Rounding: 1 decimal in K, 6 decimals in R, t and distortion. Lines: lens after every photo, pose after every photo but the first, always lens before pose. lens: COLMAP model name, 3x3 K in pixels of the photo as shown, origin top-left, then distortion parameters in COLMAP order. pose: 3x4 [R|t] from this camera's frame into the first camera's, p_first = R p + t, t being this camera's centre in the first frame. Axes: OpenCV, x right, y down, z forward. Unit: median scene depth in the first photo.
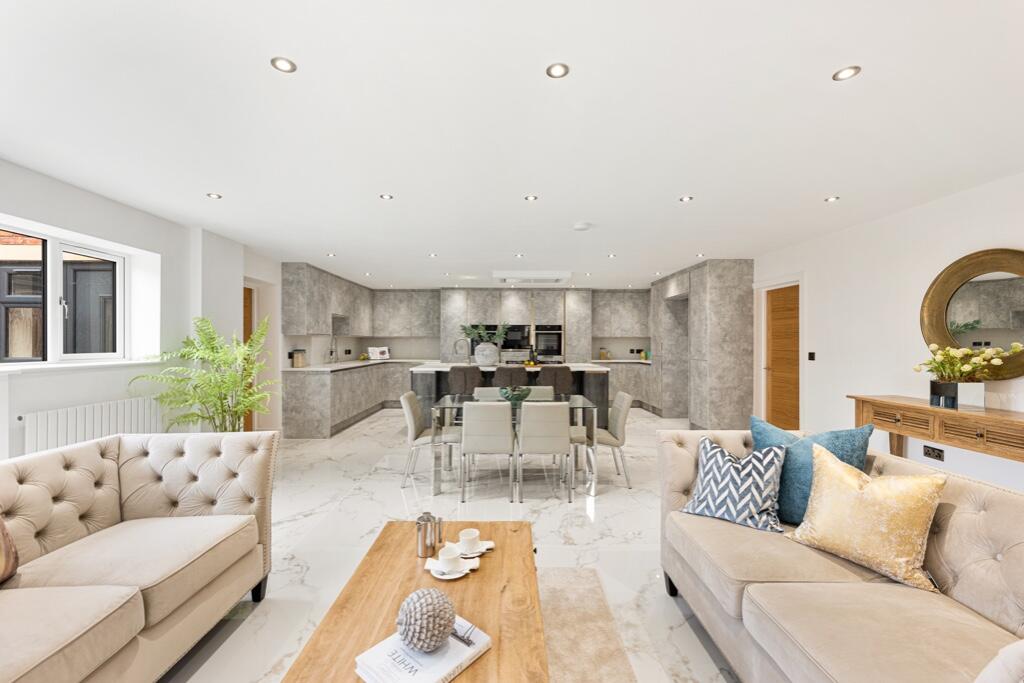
lens RADIAL K [[422.1, 0, 512.9], [0, 422.1, 341.7], [0, 0, 1]] dist [0.001233, -0.000673]
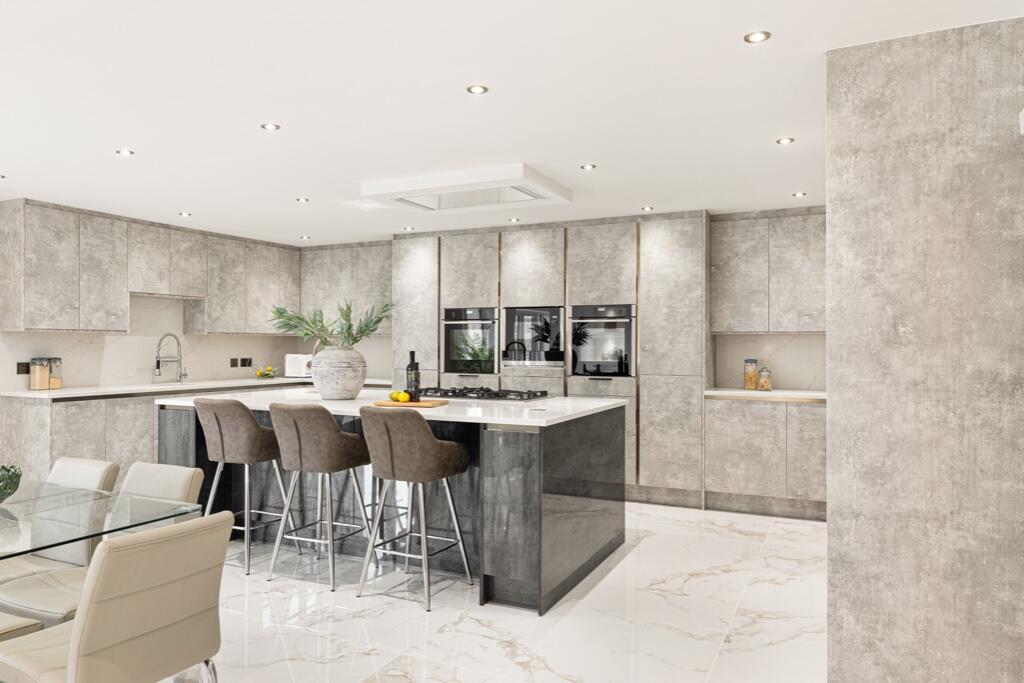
lens RADIAL K [[705.3, 0, 508.7], [0, 705.3, 343.7], [0, 0, 1]] dist [-0.004206, -0.000375]
pose [[0.892263, 0.000238, -0.451516, 0.322533], [-0.000639, 1.000000, -0.000736, 0.000289], [0.451516, 0.000945, 0.892262, 0.321962]]
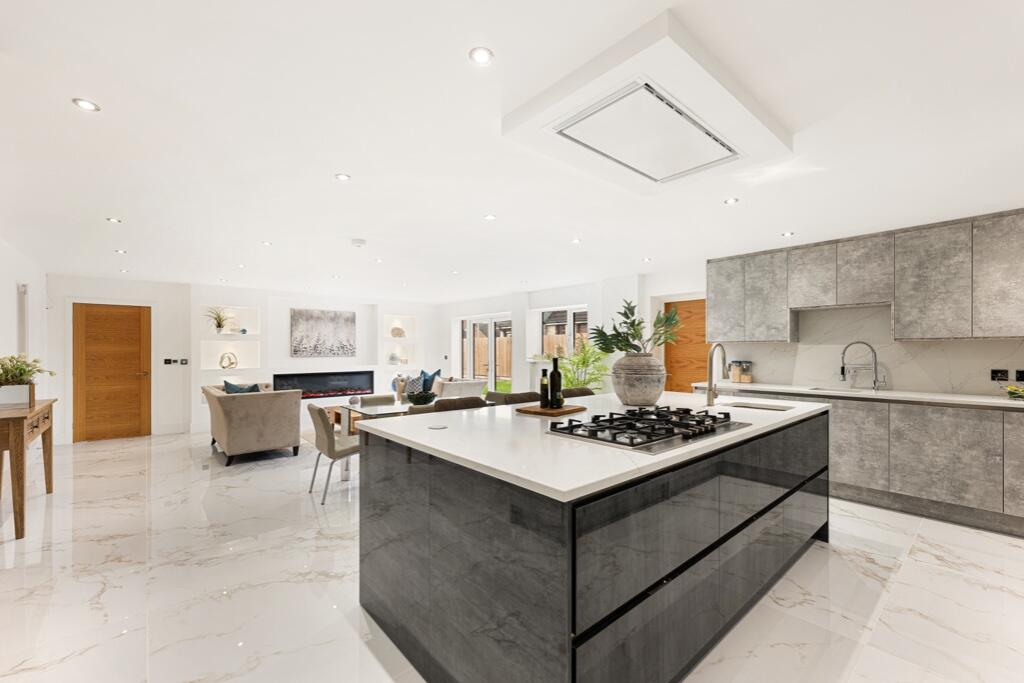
lens RADIAL K [[422.1, 0, 509.5], [0, 422.1, 350.5], [0, 0, 1]] dist [0.001233, -0.000673]
pose [[-0.770333, 0.003357, -0.637633, 0.253496], [0.004962, 0.999987, -0.000730, -0.002185], [0.637622, -0.003726, -0.770340, 0.951500]]
